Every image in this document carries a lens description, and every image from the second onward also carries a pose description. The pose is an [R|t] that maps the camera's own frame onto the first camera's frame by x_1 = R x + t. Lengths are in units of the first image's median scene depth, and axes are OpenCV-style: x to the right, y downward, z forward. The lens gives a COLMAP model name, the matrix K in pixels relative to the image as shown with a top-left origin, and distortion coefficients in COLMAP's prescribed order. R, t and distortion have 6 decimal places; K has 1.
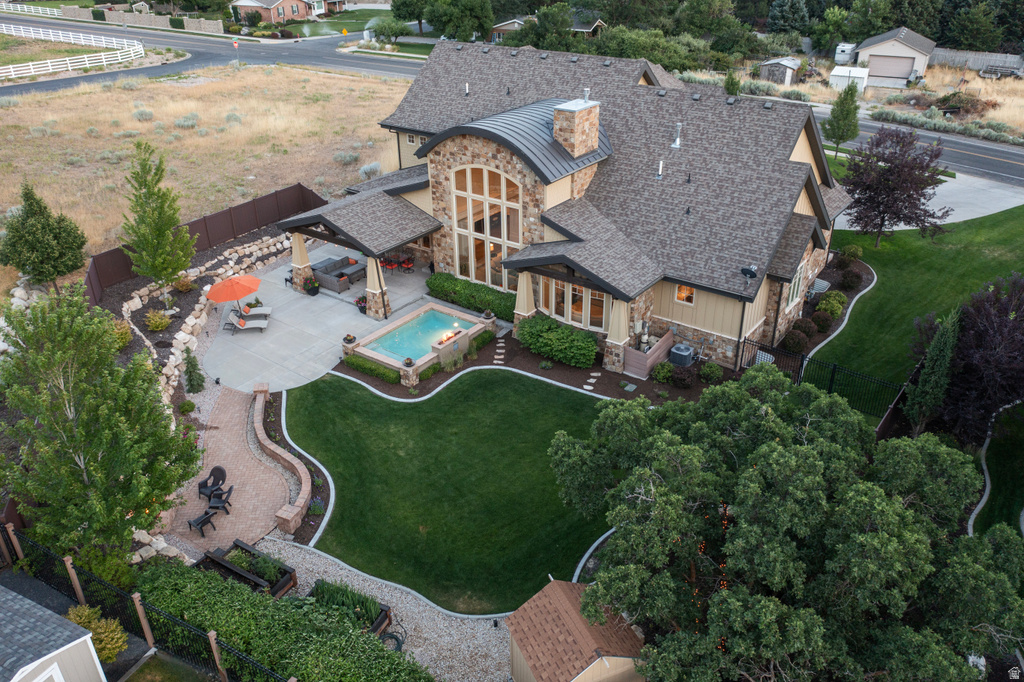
lens RADIAL K [[800.5, 0, 509.2], [0, 800.5, 343.9], [0, 0, 1]] dist [-0.025328, 0.006261]
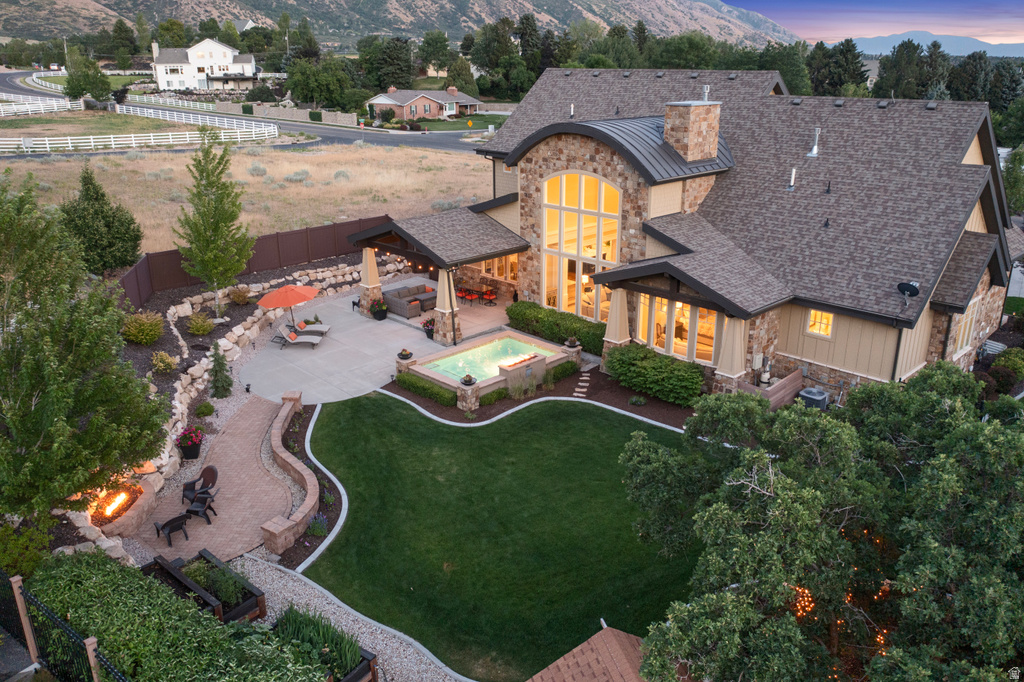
lens RADIAL K [[800.5, 0, 509.2], [0, 800.5, 343.9], [0, 0, 1]] dist [-0.025328, 0.006261]
pose [[0.987077, 0.063536, -0.147116, 0.032681], [-0.085367, 0.985417, -0.147193, 0.097253], [0.135619, 0.157850, 0.978106, 0.183703]]
